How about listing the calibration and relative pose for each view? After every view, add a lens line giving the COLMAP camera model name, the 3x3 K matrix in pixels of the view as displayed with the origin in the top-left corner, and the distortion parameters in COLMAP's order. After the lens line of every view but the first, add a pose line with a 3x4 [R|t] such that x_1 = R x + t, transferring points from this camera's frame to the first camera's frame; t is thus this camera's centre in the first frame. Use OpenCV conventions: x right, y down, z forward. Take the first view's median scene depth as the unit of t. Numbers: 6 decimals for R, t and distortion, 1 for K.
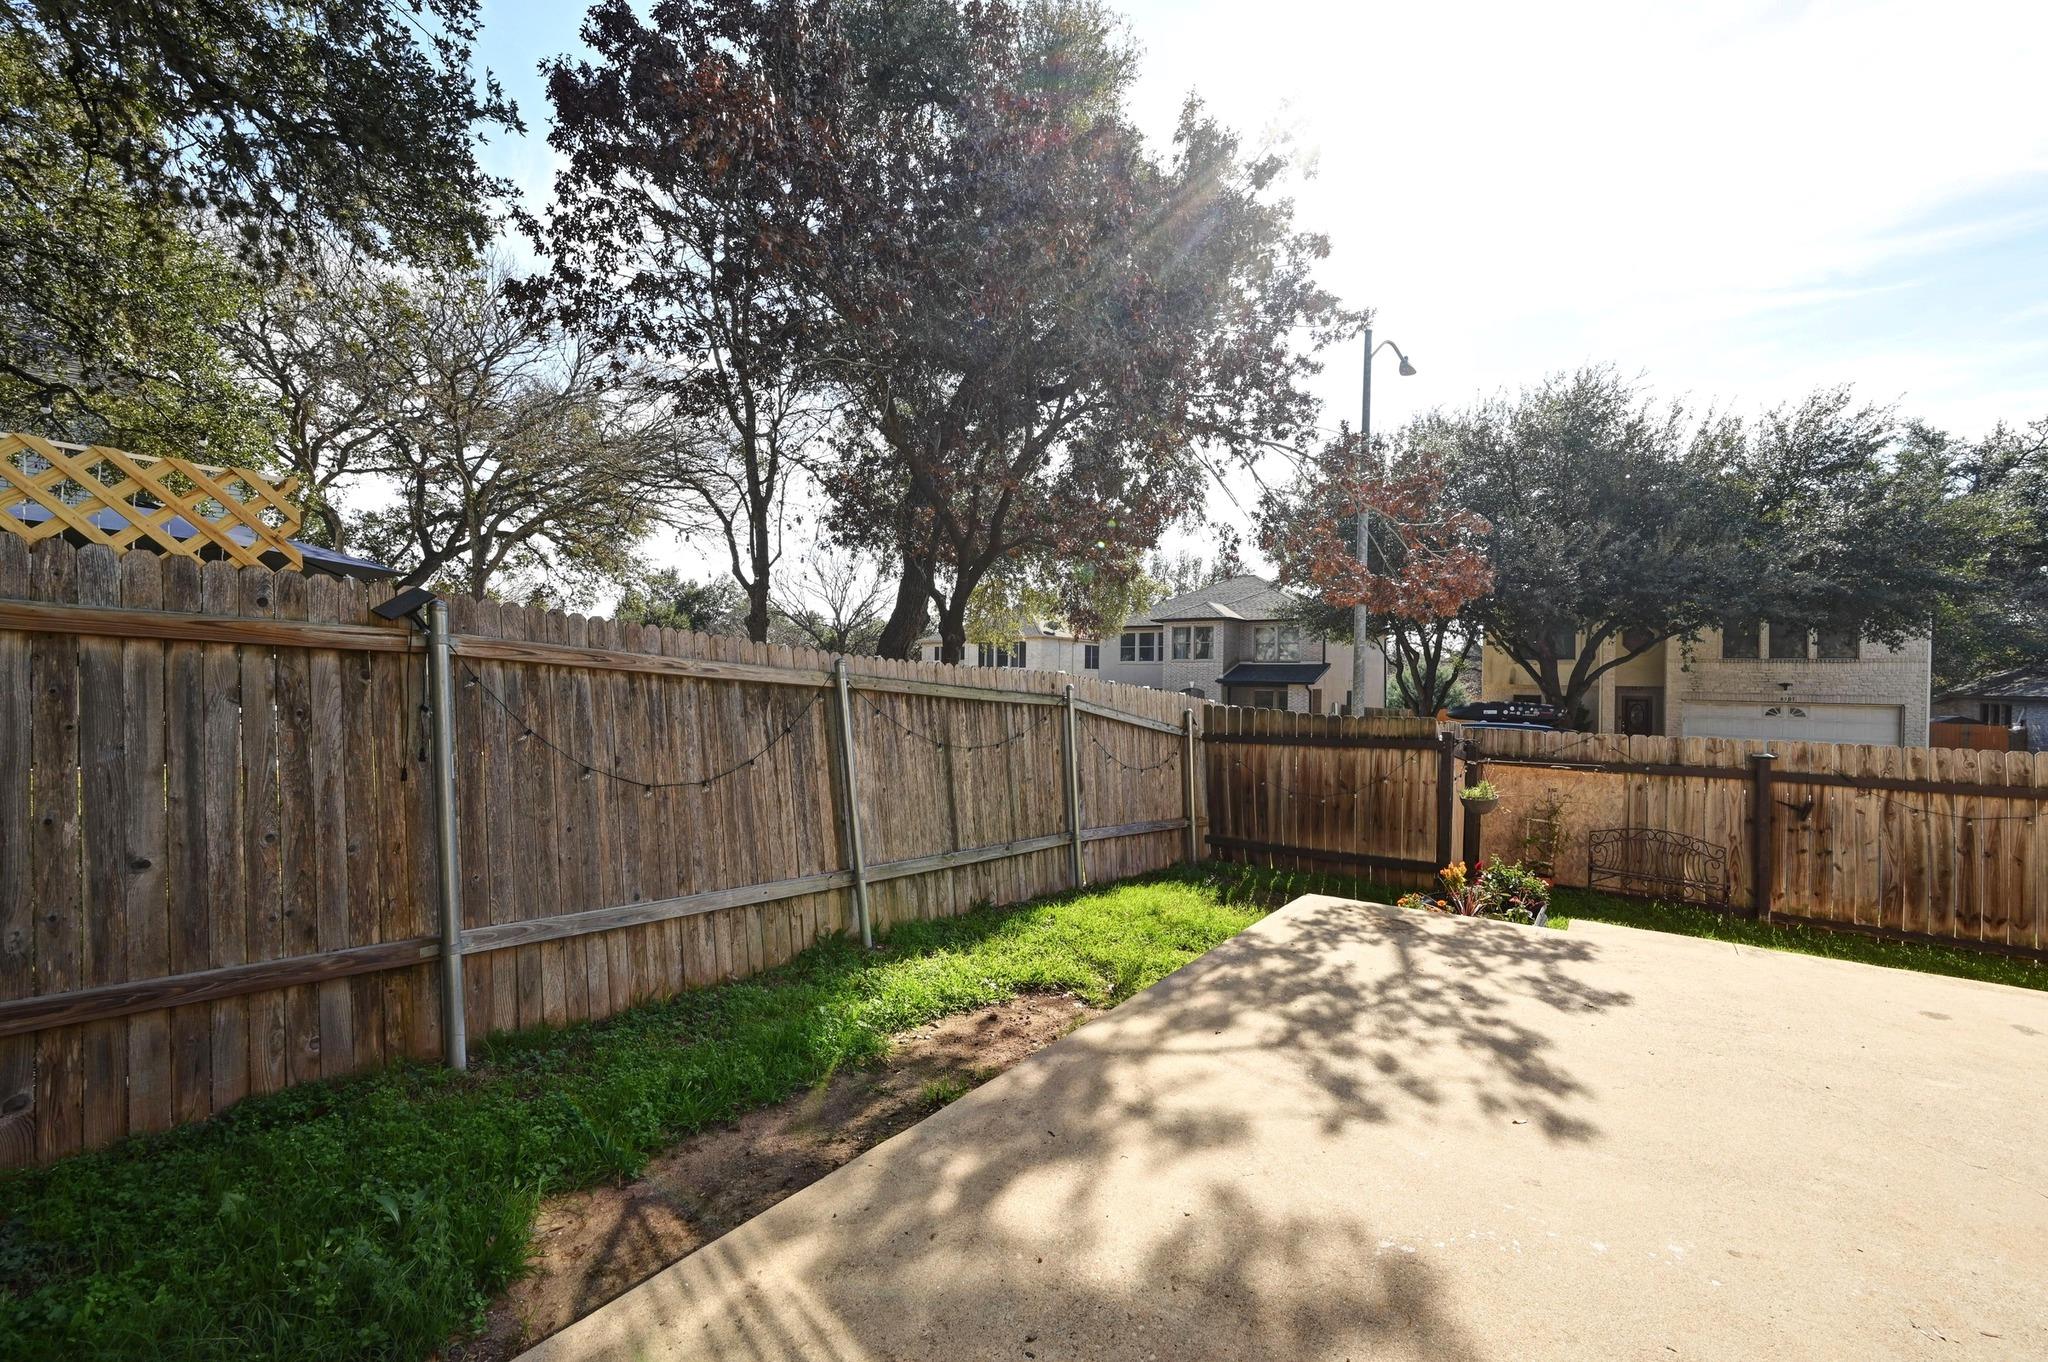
lens RADIAL K [[810.7, 0, 1037.0], [0, 810.7, 685.8], [0, 0, 1]] dist [0.003759, 0.001286]
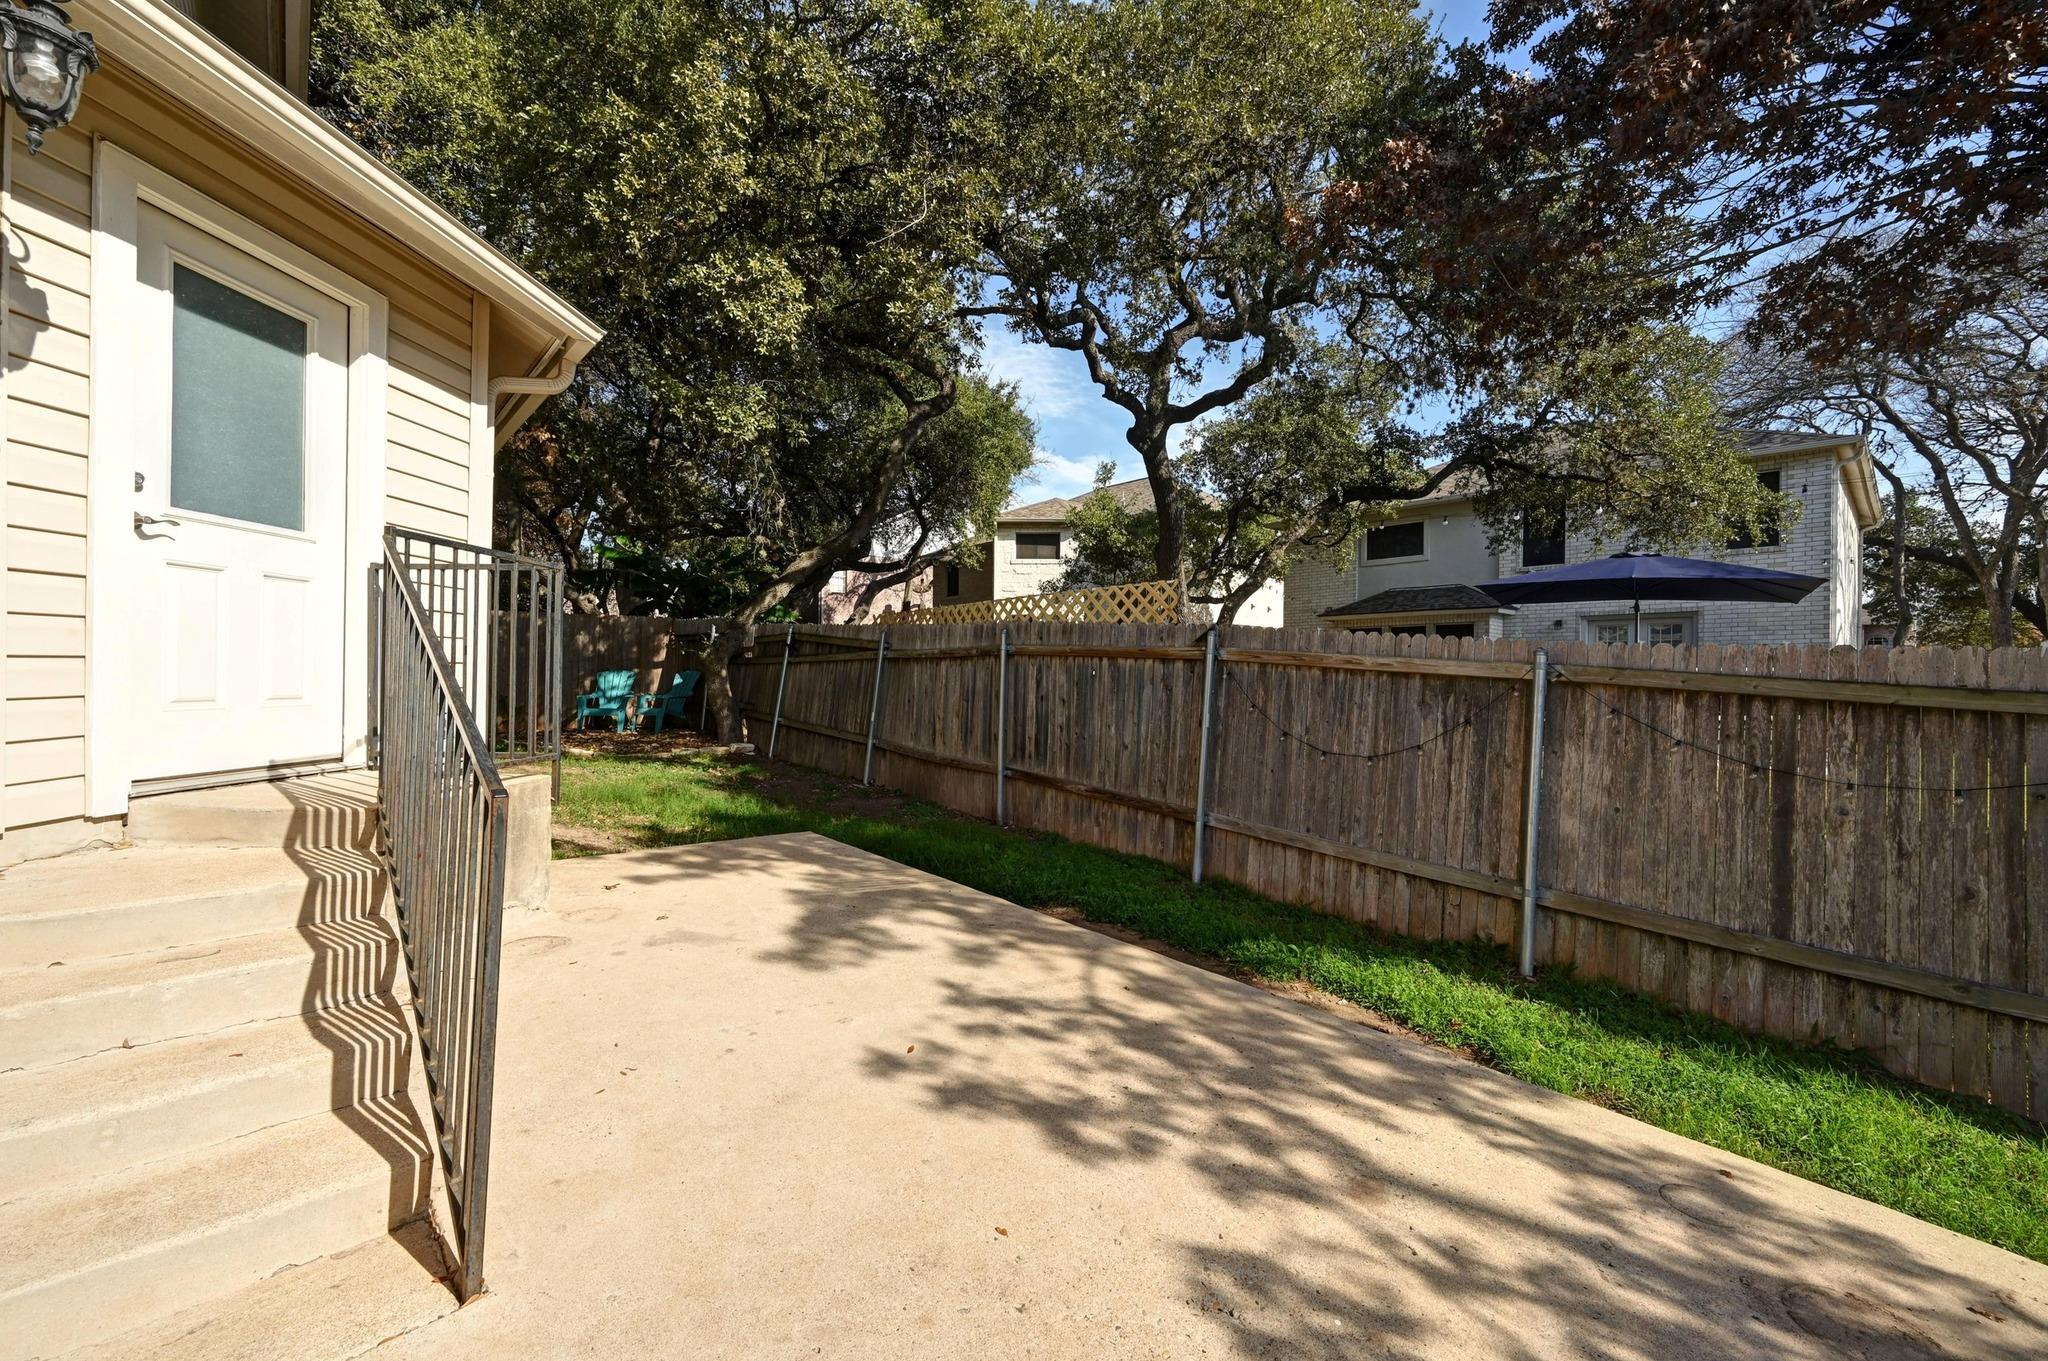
lens RADIAL K [[810.7, 0, 1027.7], [0, 810.7, 688.8], [0, 0, 1]] dist [0.003759, 0.001286]
pose [[-0.197823, -0.002365, -0.980235, 0.922357], [-0.019808, 0.999803, 0.001586, 0.026387], [0.980038, 0.019731, -0.197831, 0.769327]]
